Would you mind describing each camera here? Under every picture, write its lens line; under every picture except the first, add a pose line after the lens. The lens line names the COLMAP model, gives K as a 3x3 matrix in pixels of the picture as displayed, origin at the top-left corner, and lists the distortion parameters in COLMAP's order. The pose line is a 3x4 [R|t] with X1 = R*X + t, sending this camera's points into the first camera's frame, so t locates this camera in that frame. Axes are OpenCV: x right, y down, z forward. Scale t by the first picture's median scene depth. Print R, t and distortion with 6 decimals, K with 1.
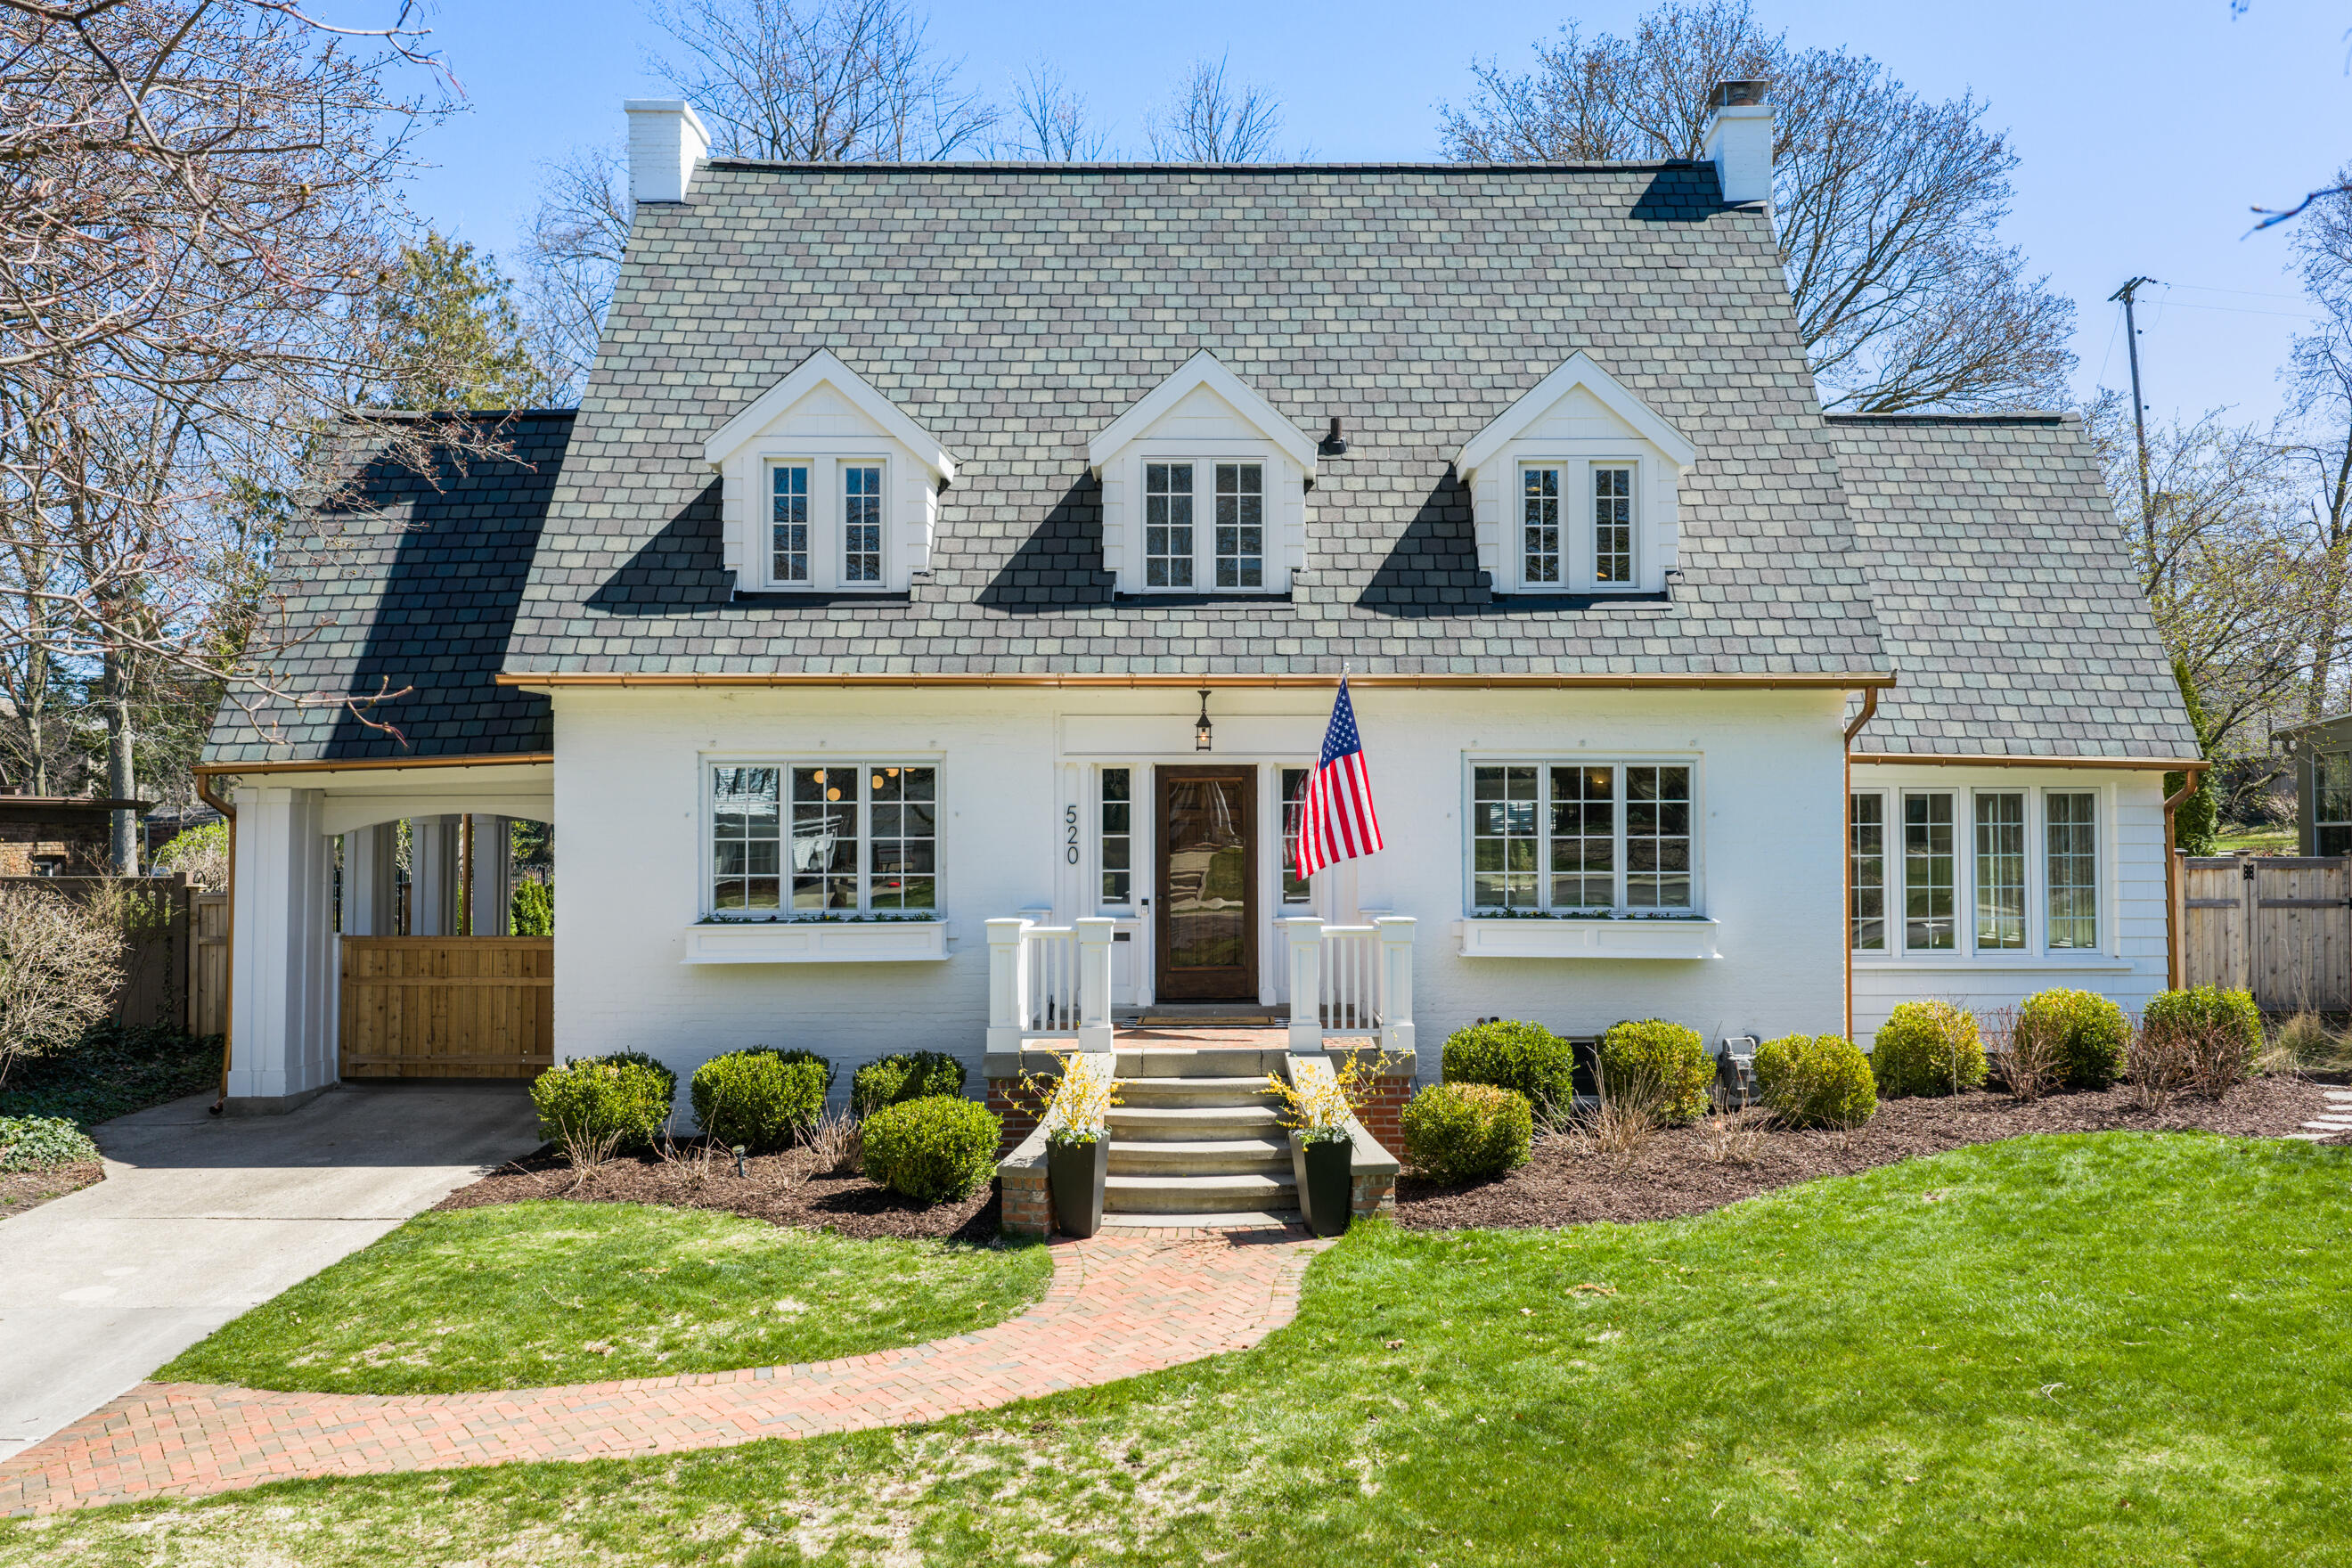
lens RADIAL K [[2024.7, 0, 1289.7], [0, 2024.7, 757.5], [0, 0, 1]] dist [0.007479, -0.003563]
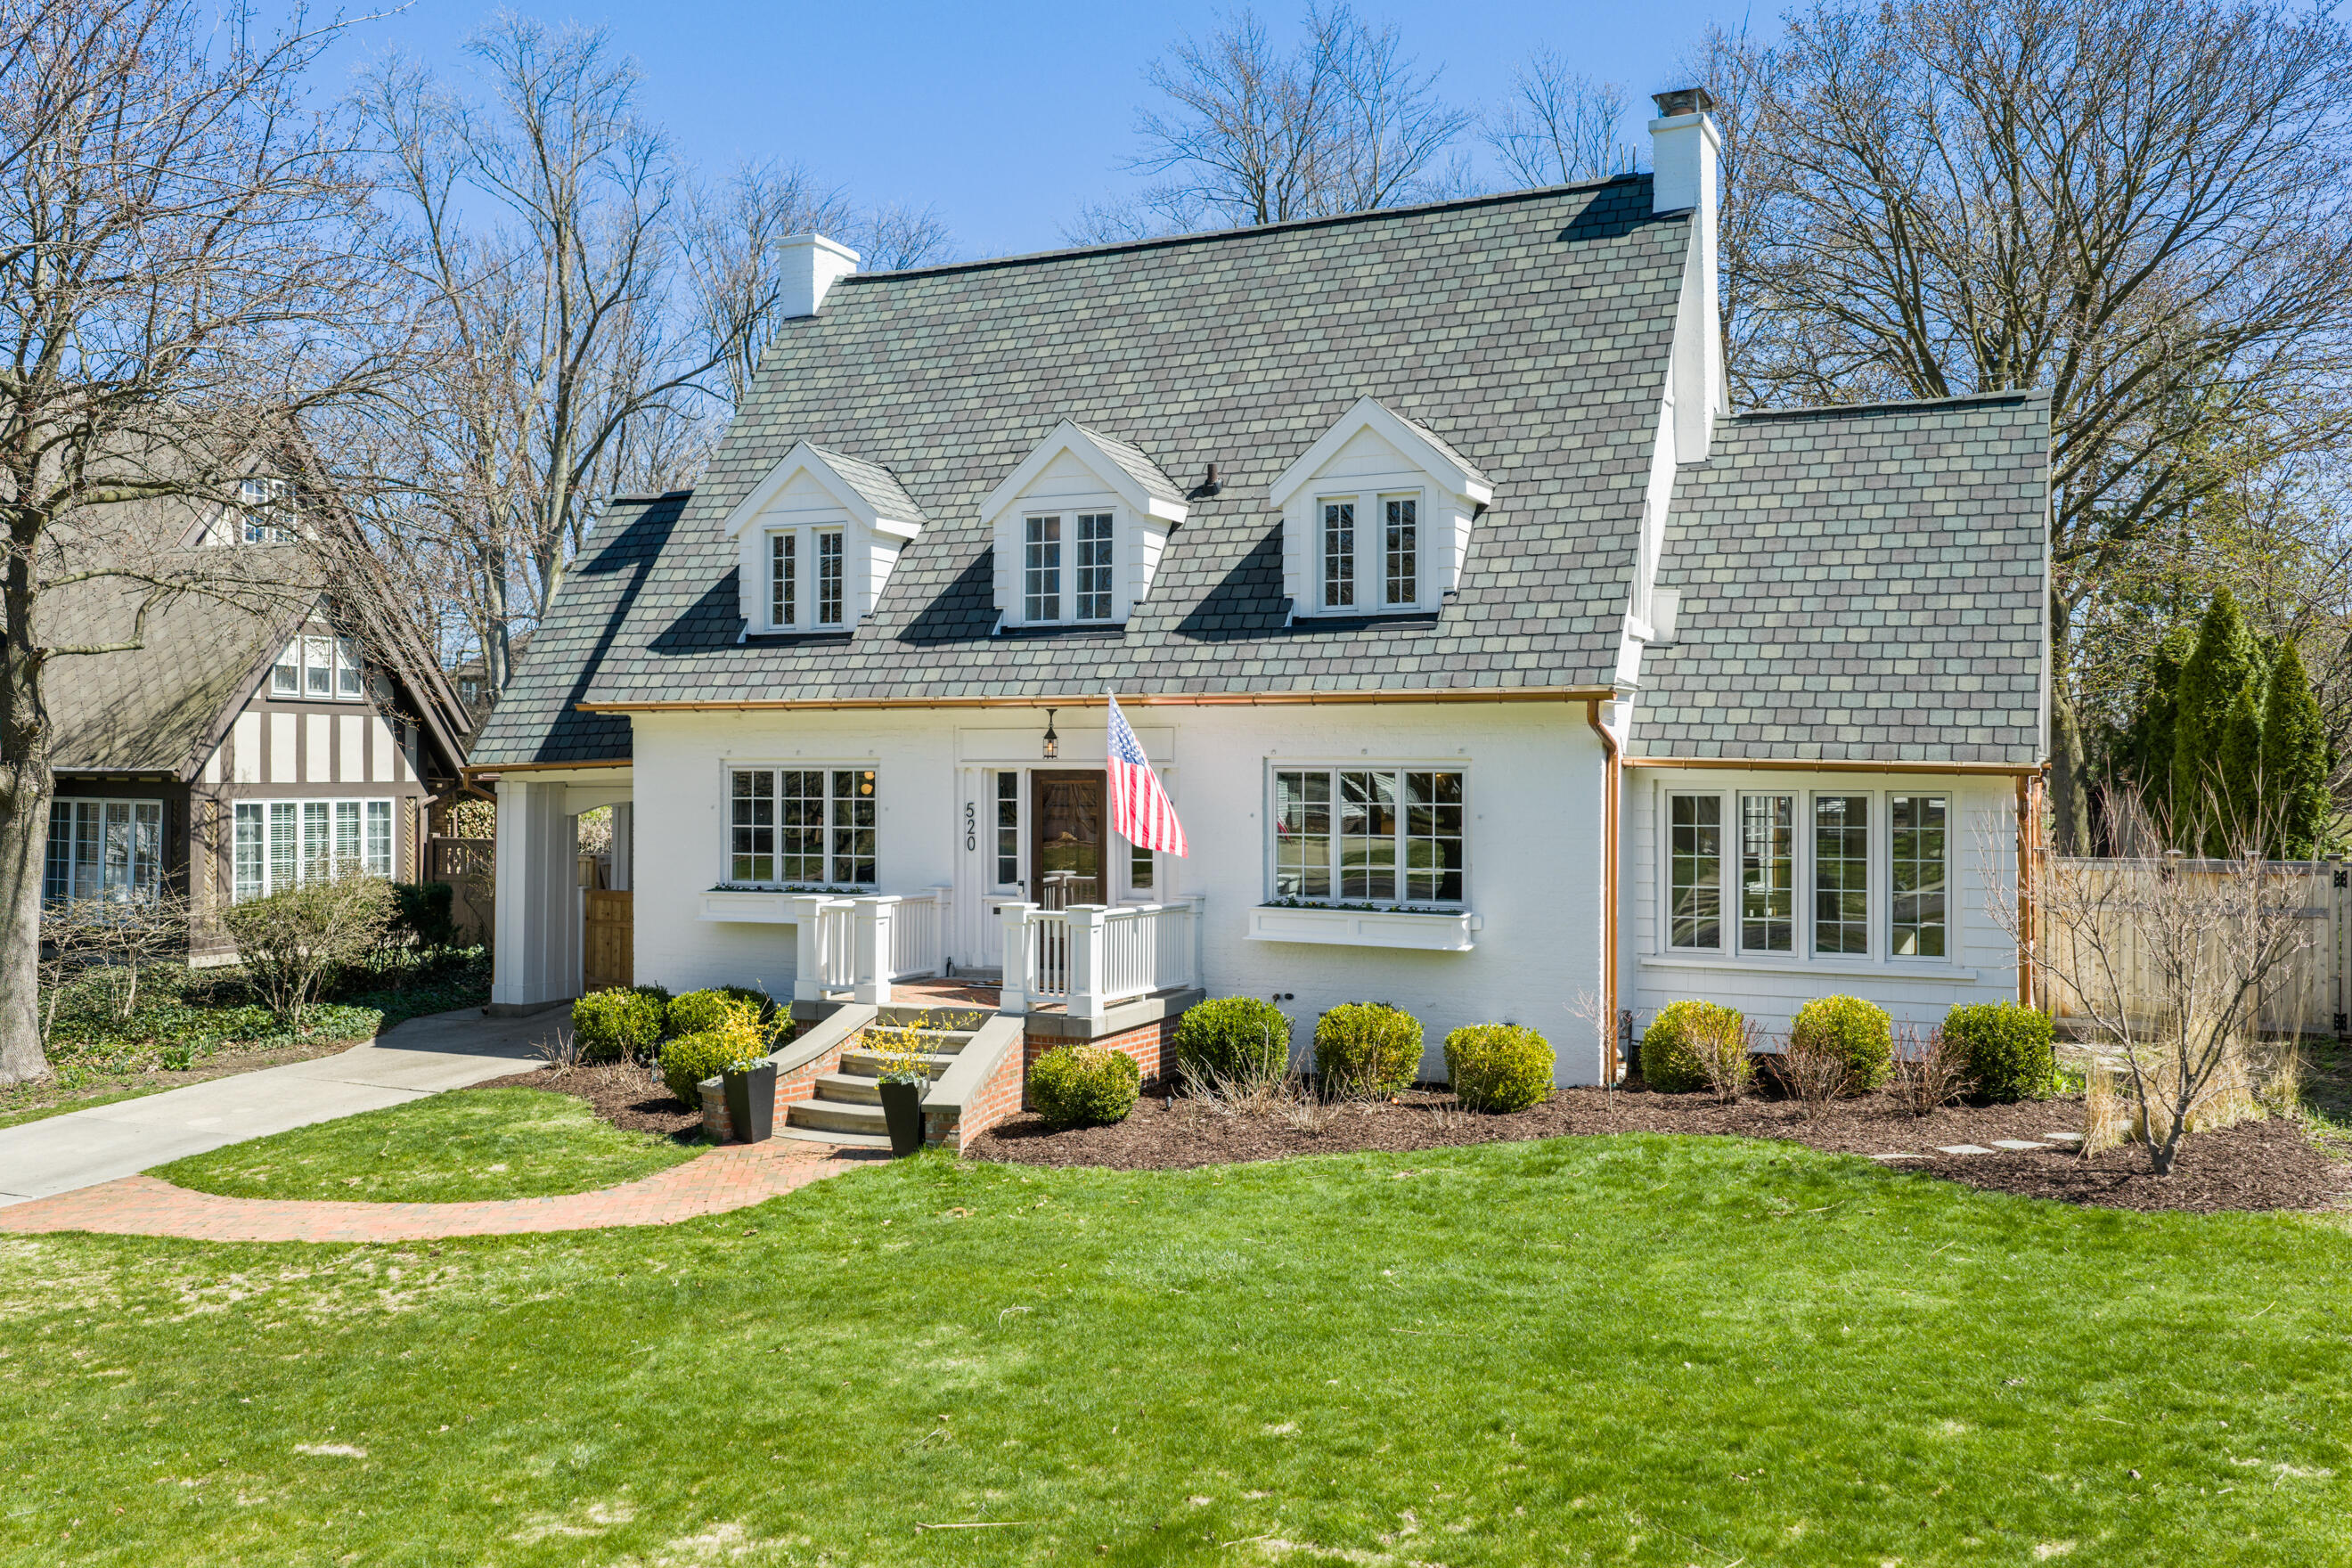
lens RADIAL K [[1984.4, 0, 1176.0], [0, 1984.4, 784.0], [0, 0, 1]] dist [0.005186, 0.003920]
pose [[0.897128, 0.006814, -0.441718, 0.507112], [0.009122, 0.999382, 0.033944, -0.025827], [0.441677, -0.034482, 0.896511, -0.017704]]
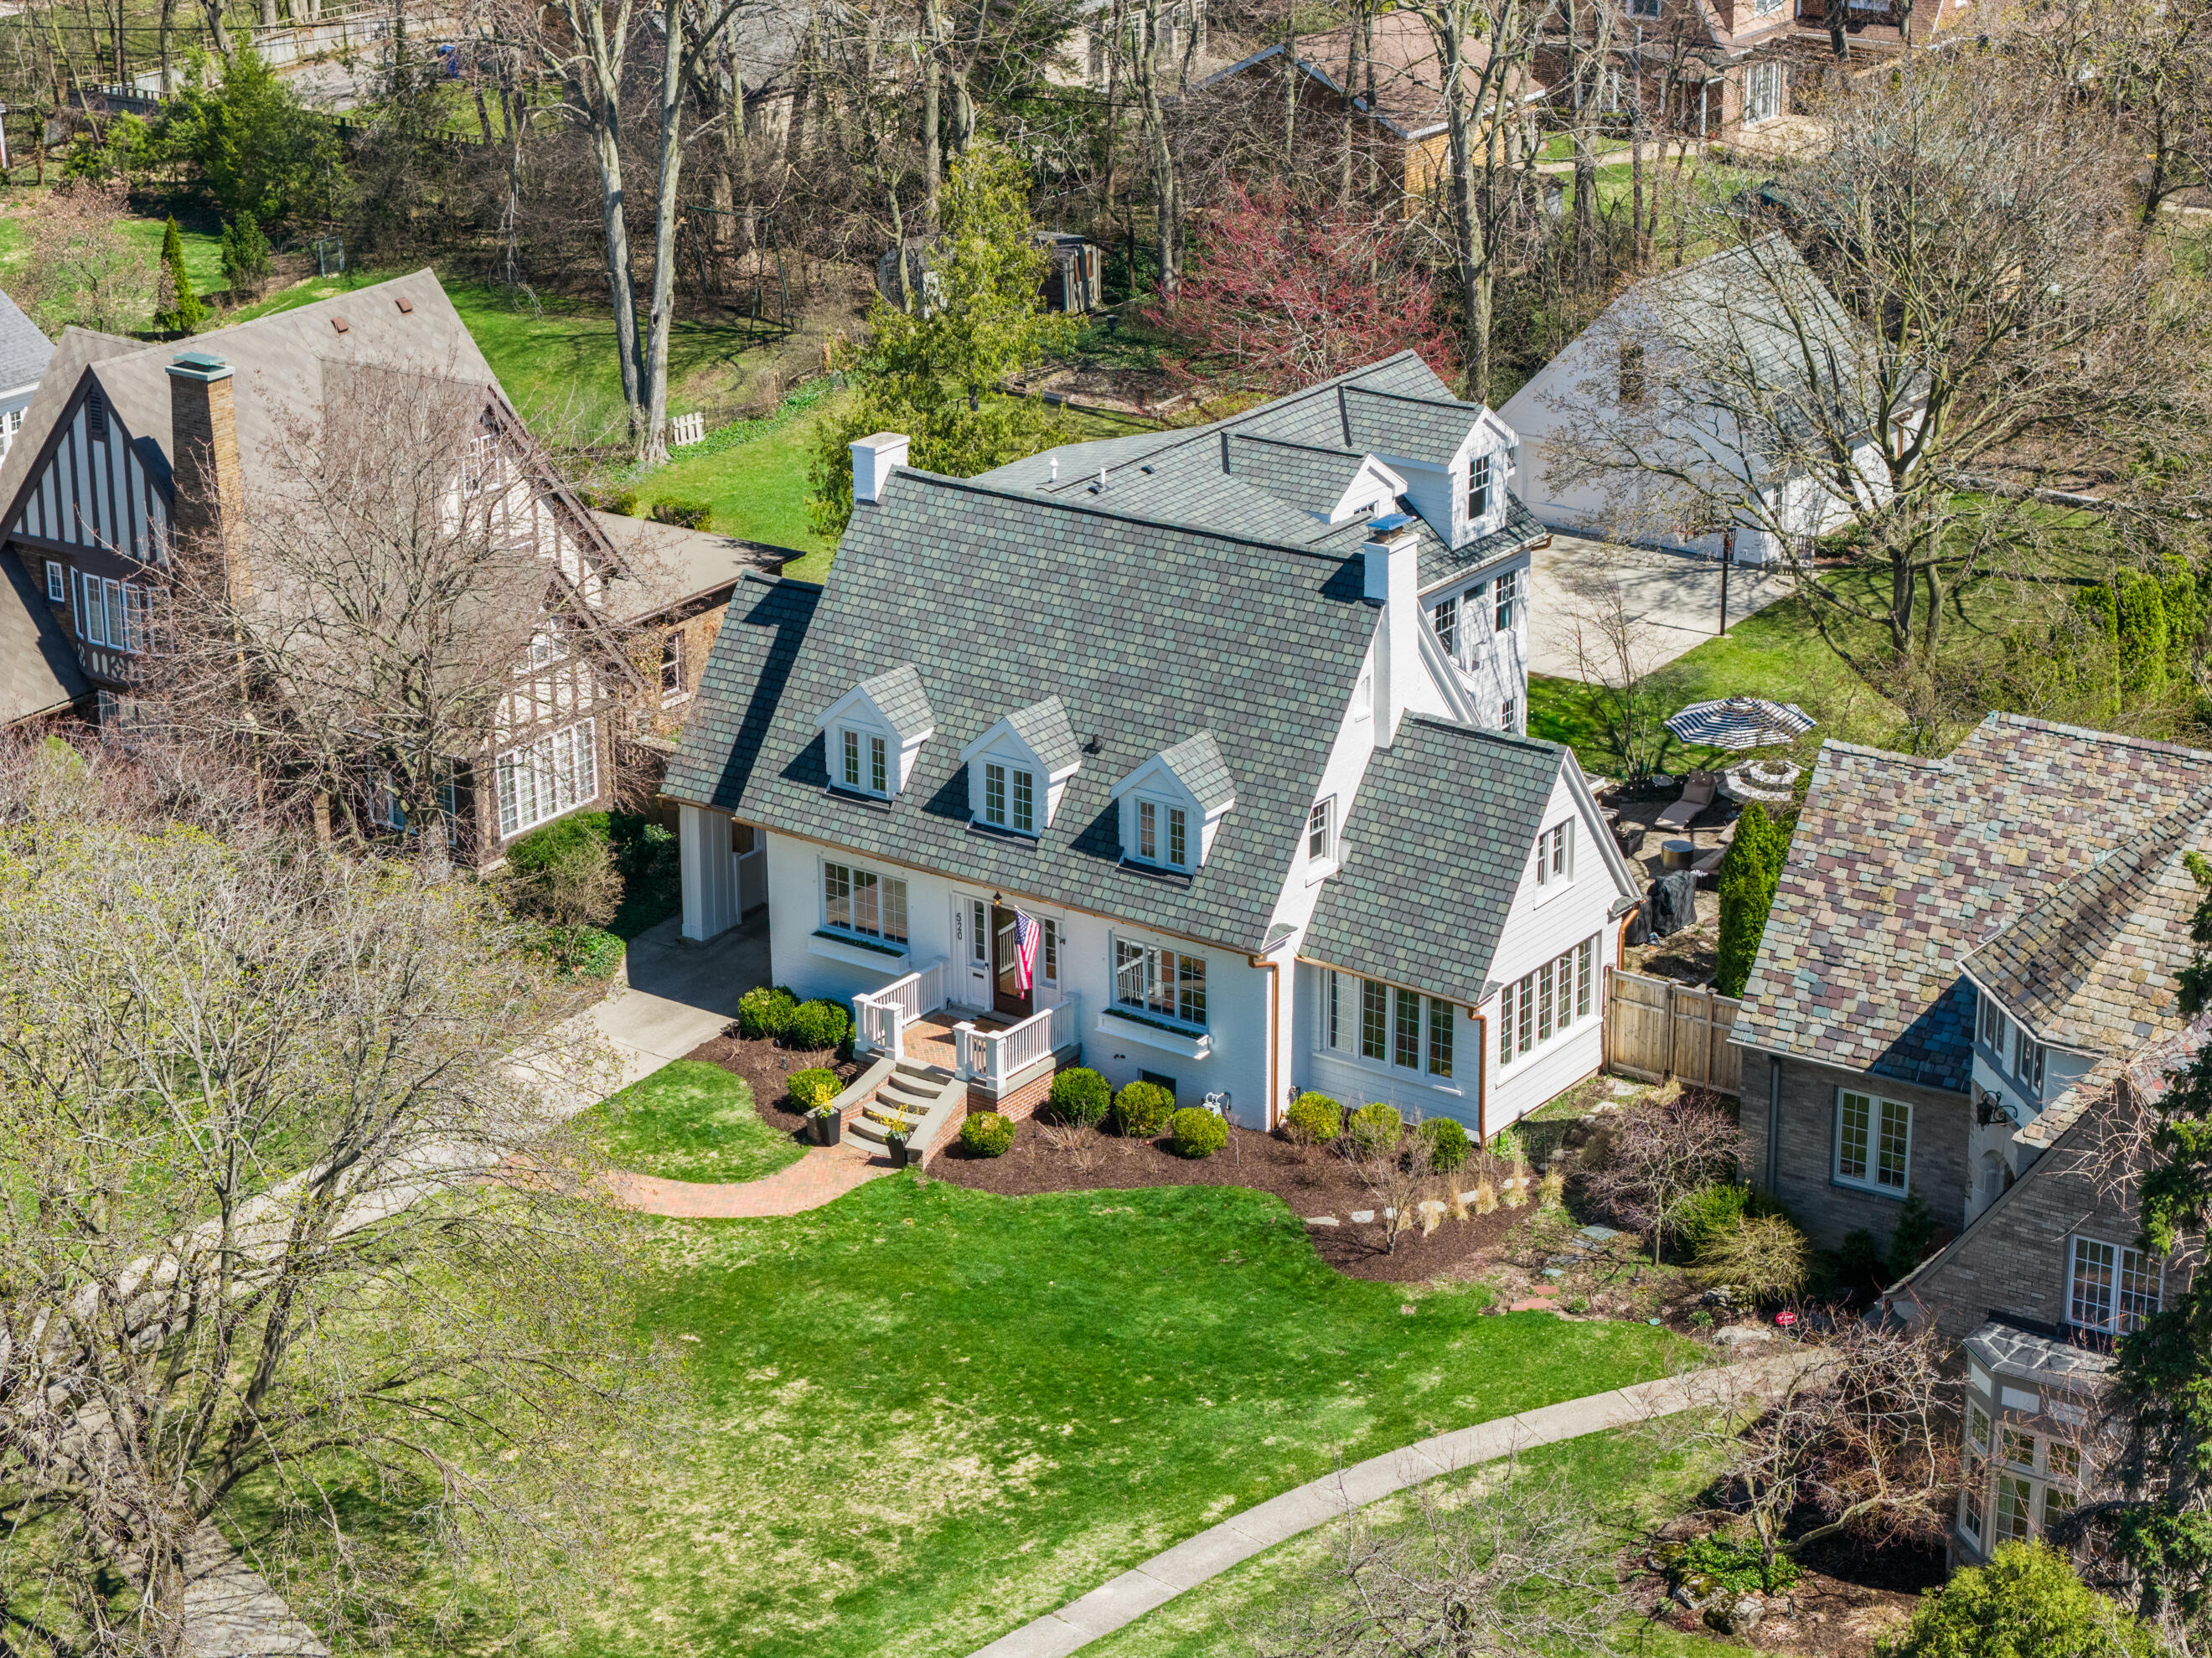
lens RADIAL K [[4372.0, 0, 1106.0], [0, 4372.0, 829.0], [0, 0, 1]] dist [-0.290392, 0.032786]
pose [[0.796329, 0.207969, -0.567986, 2.415805], [0.026080, 0.926354, 0.375750, -1.651901], [0.604301, -0.314034, 0.732259, -2.056958]]
